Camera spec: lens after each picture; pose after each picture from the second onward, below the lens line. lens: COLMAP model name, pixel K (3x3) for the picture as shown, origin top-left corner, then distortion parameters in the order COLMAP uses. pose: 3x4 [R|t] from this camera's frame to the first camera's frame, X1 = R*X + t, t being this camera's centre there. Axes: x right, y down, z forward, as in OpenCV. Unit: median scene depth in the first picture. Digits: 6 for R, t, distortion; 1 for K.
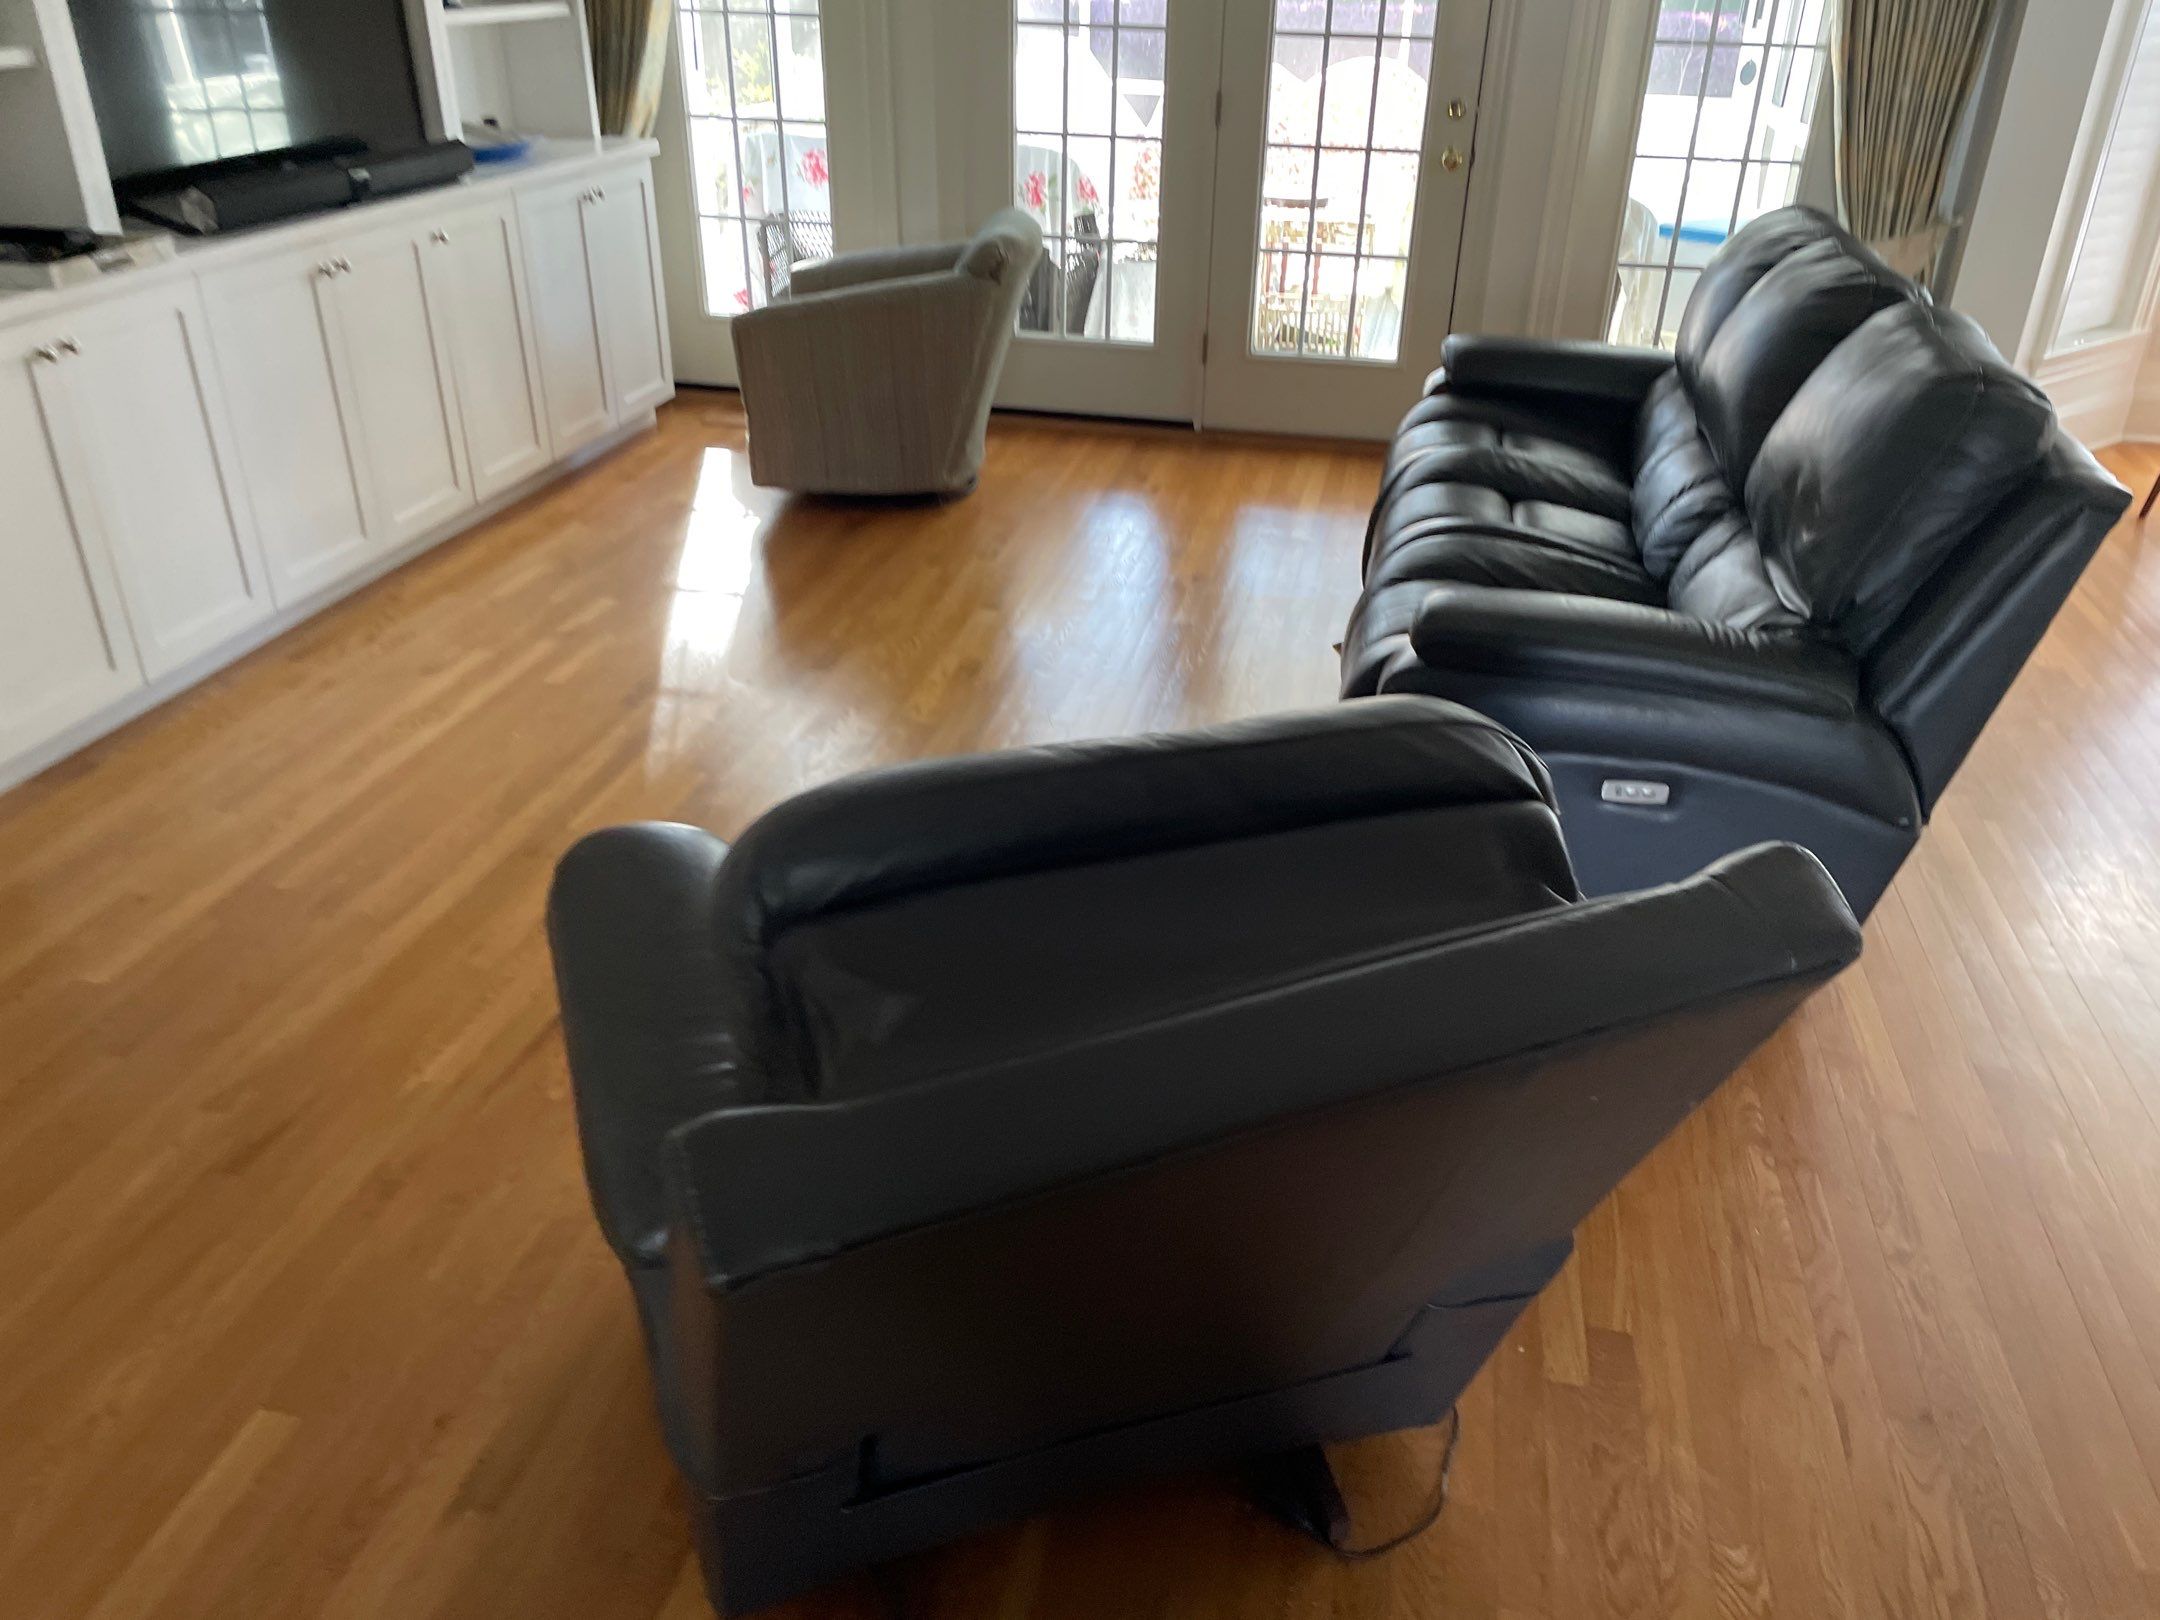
lens RADIAL K [[1642.2, 0, 1077.3], [0, 1642.2, 819.1], [0, 0, 1]] dist [0.095845, -0.108110]
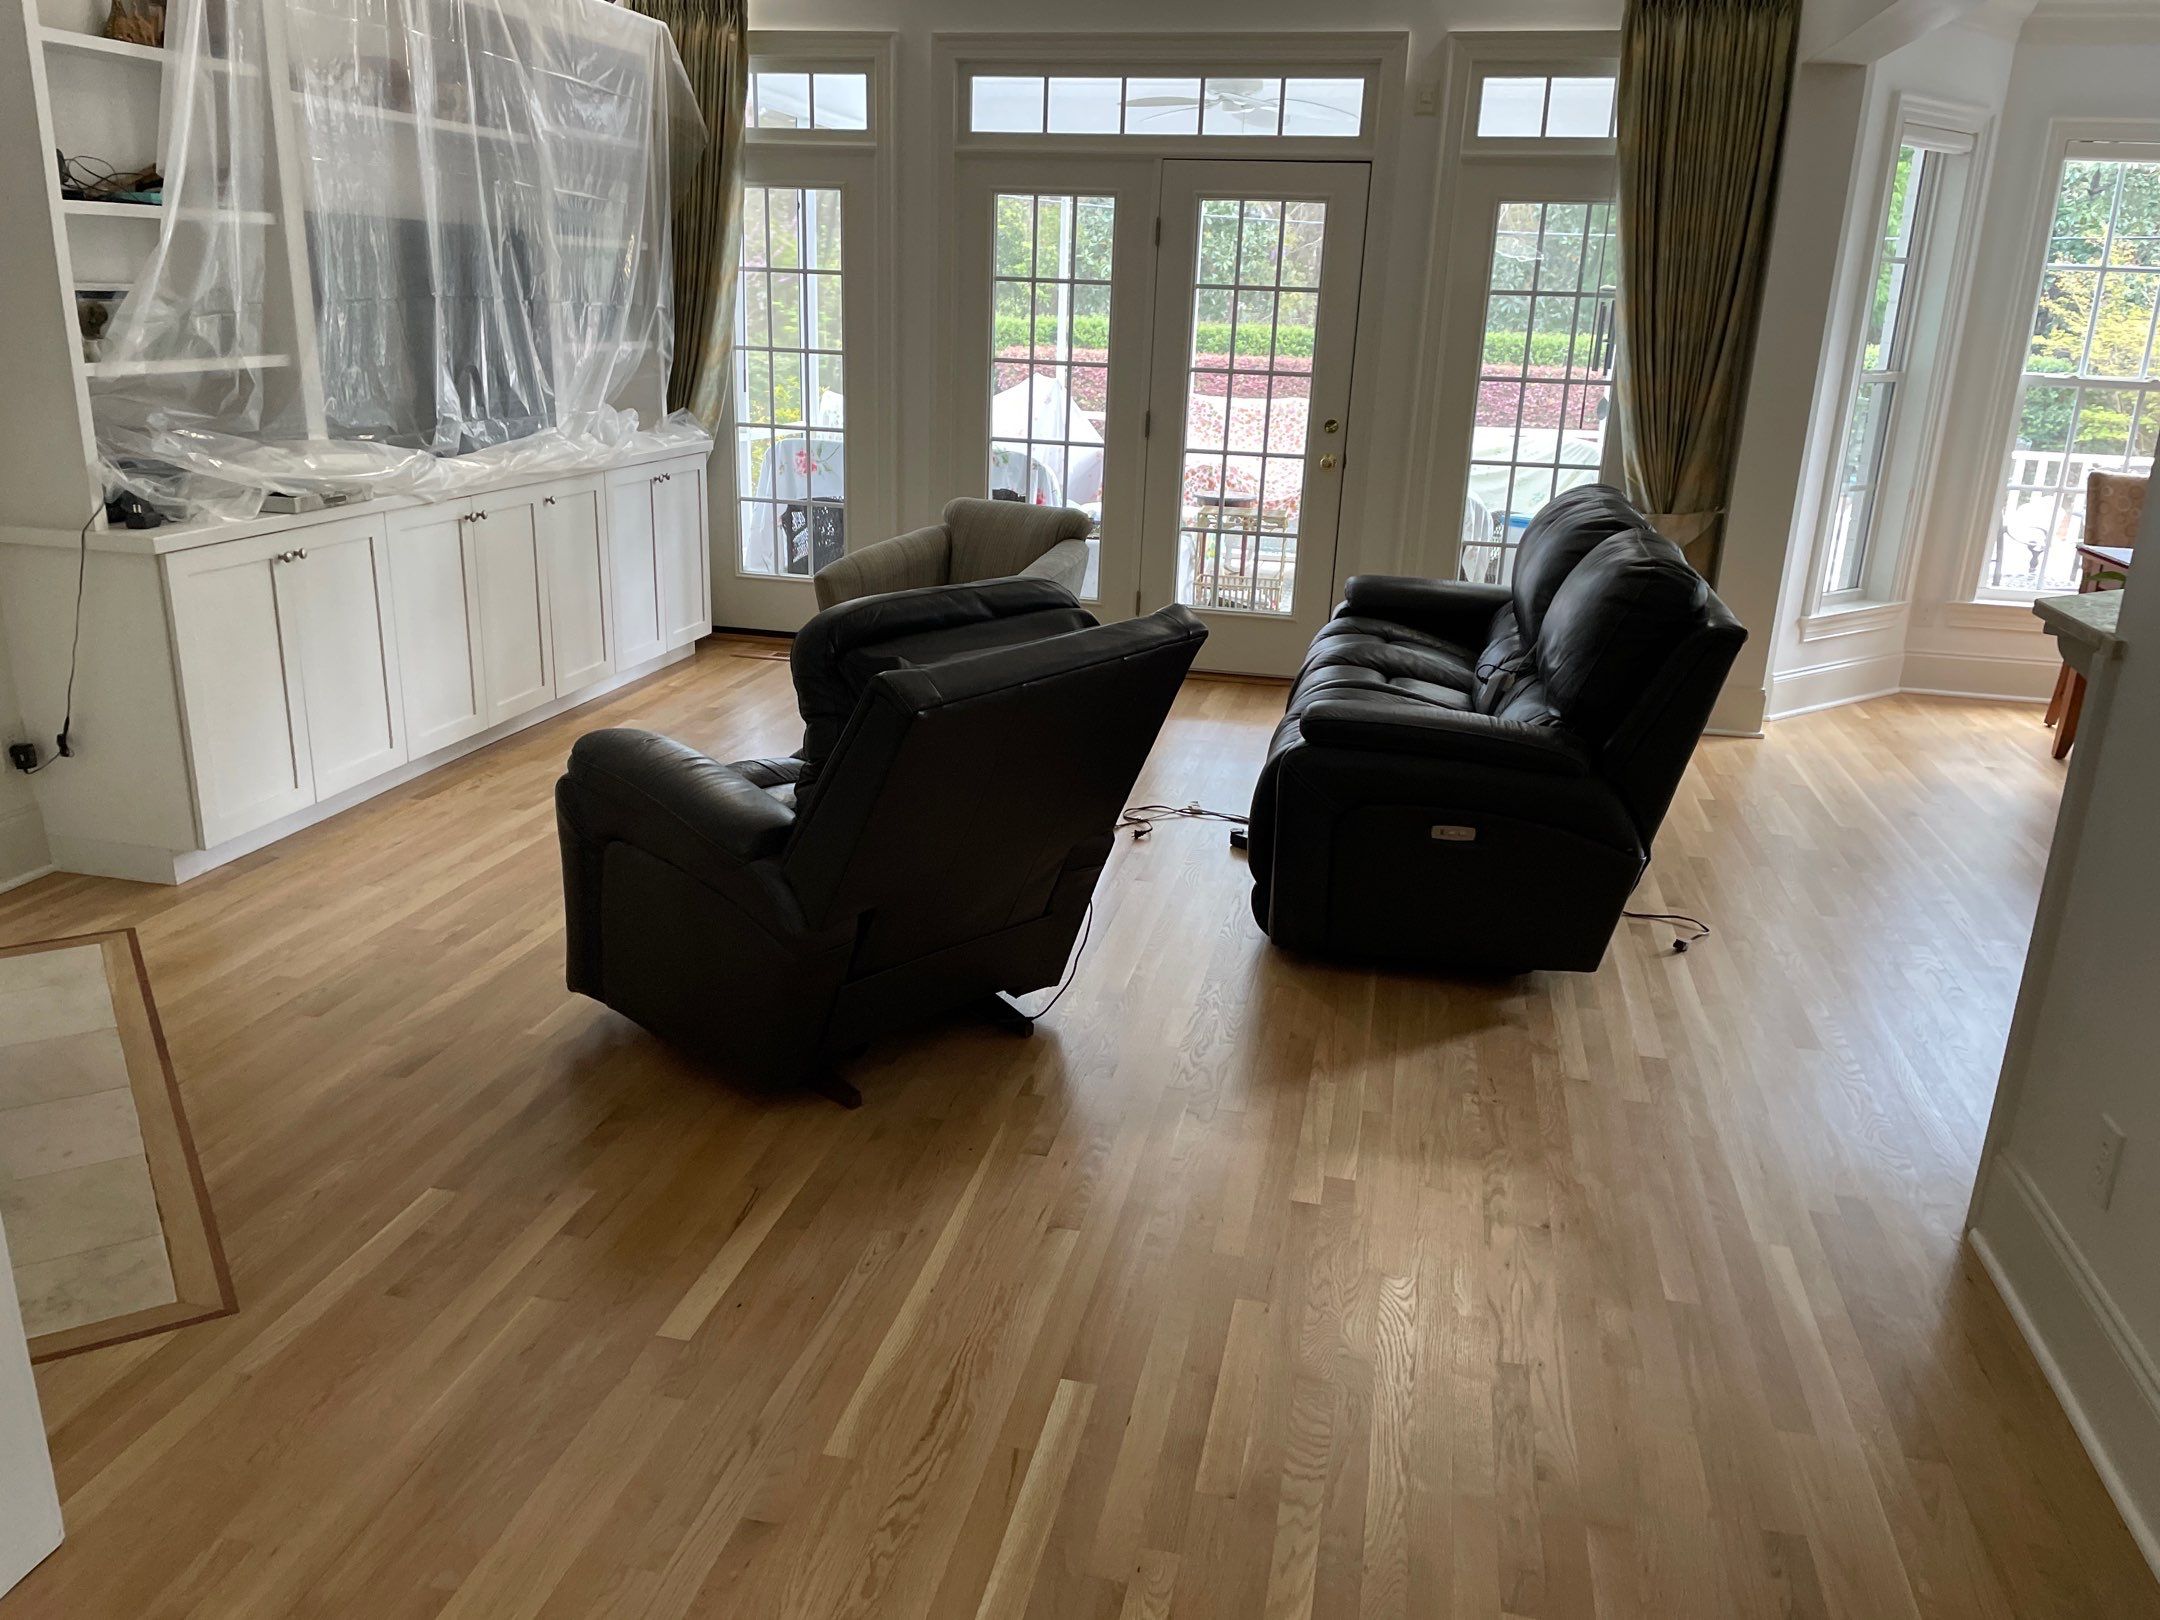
lens RADIAL K [[1642.2, 0, 1058.7], [0, 1642.2, 814.6], [0, 0, 1]] dist [0.095845, -0.108110]
pose [[0.999814, 0.017437, -0.008300, 0.031499], [-0.018673, 0.982525, -0.185189, 0.108100], [0.004926, 0.185310, 0.982668, -0.200085]]
